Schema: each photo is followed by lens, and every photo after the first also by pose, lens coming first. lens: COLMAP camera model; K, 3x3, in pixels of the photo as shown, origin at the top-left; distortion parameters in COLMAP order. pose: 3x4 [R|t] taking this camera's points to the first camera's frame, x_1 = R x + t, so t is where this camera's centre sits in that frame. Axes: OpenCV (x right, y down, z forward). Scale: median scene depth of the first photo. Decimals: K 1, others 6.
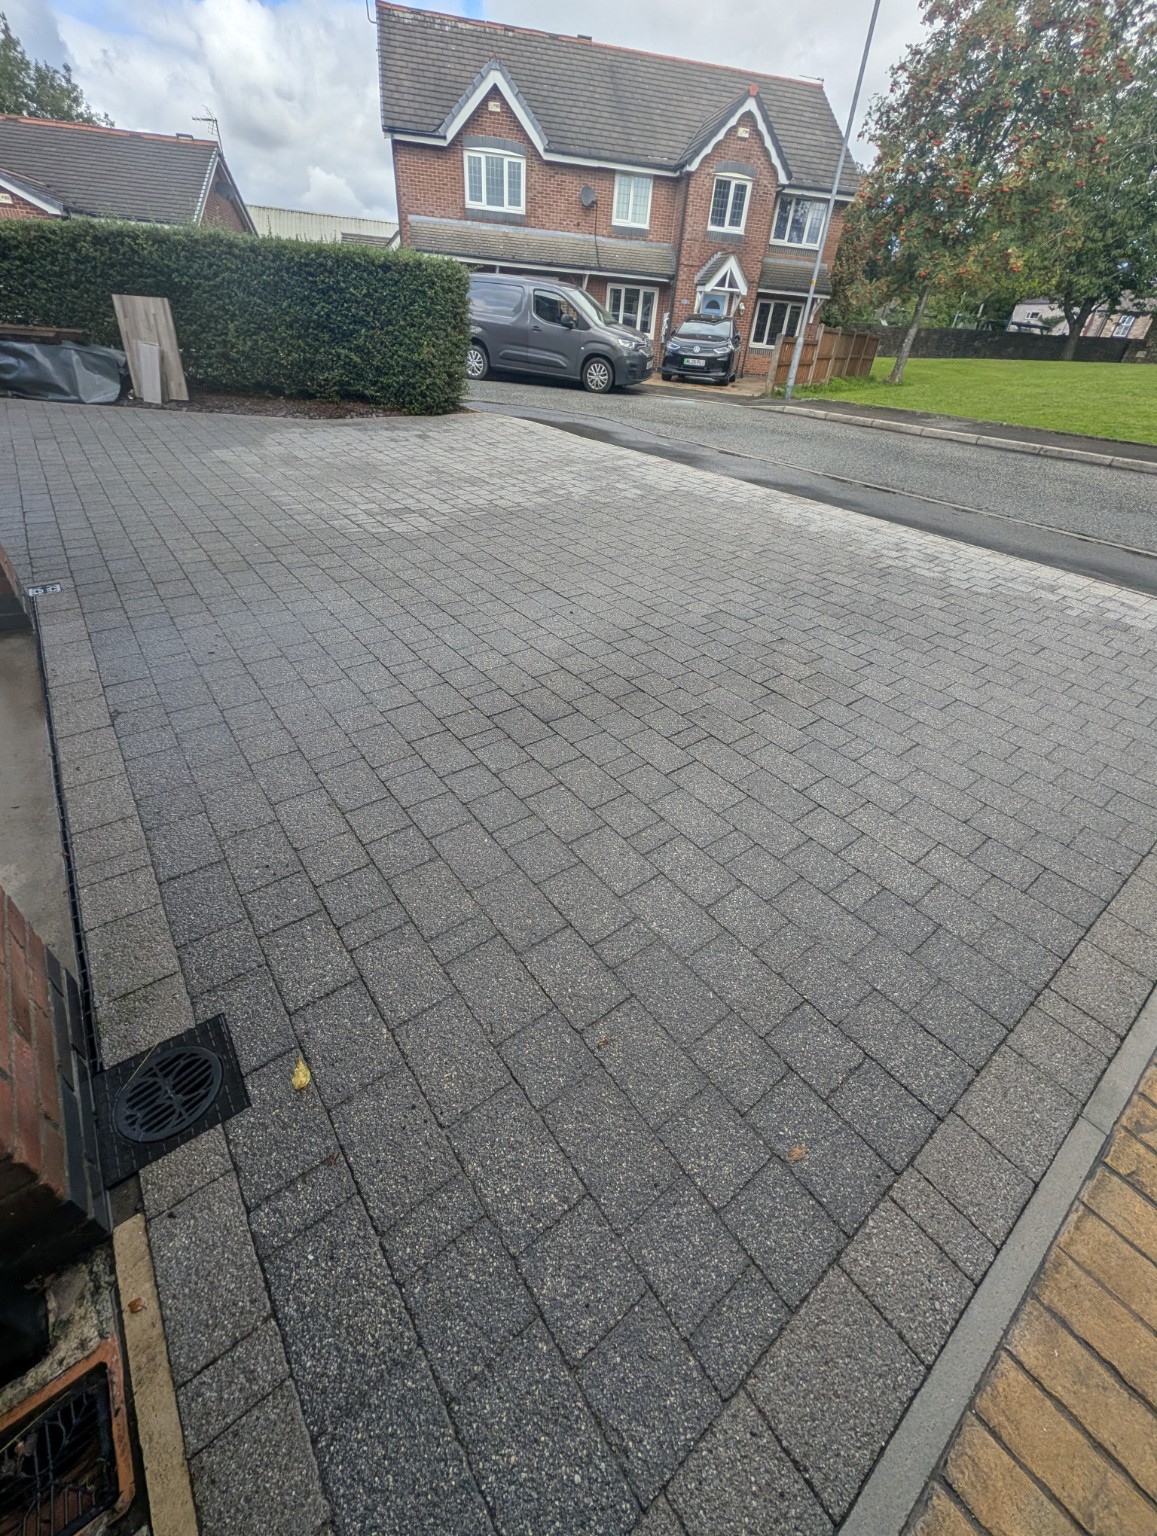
lens RADIAL K [[589.2, 0, 578.5], [0, 589.2, 768.0], [0, 0, 1]] dist [0.001308, 0.000098]
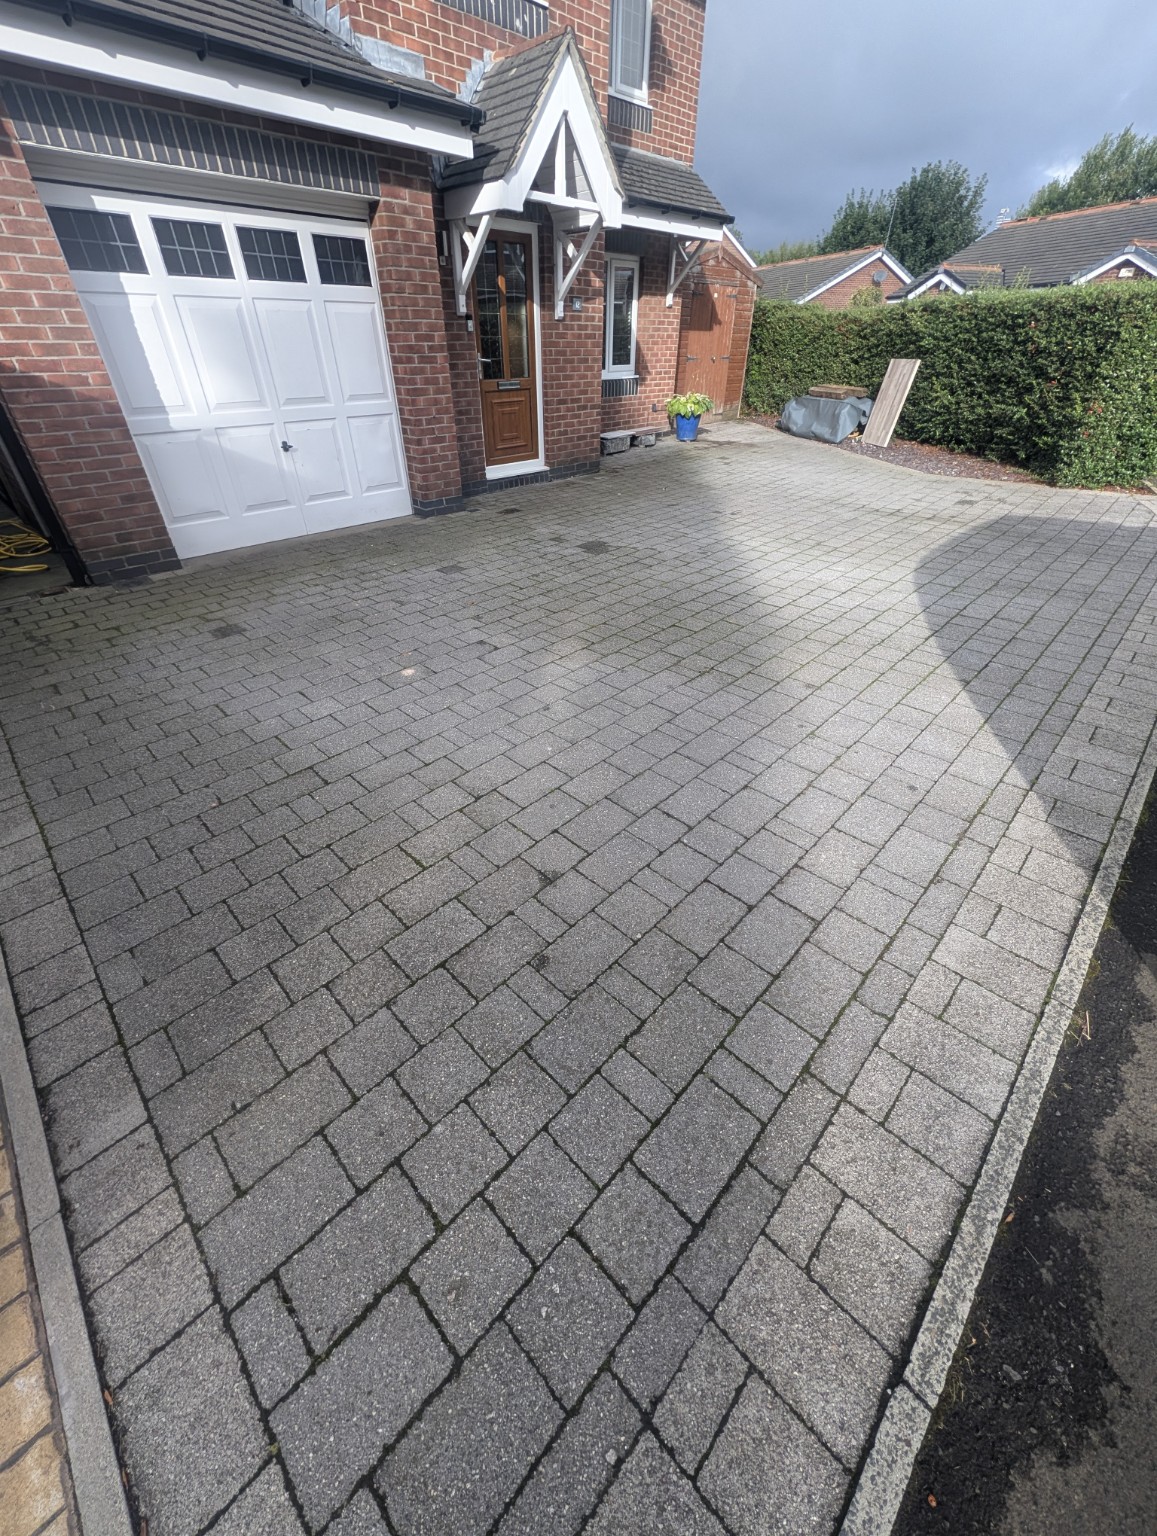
lens RADIAL K [[589.2, 0, 578.5], [0, 589.2, 768.0], [0, 0, 1]] dist [0.001308, 0.000098]
pose [[0.135657, 0.525409, -0.839966, 0.300979], [-0.584863, 0.726788, 0.360158, -0.139348], [0.799708, 0.442407, 0.405886, 0.200227]]
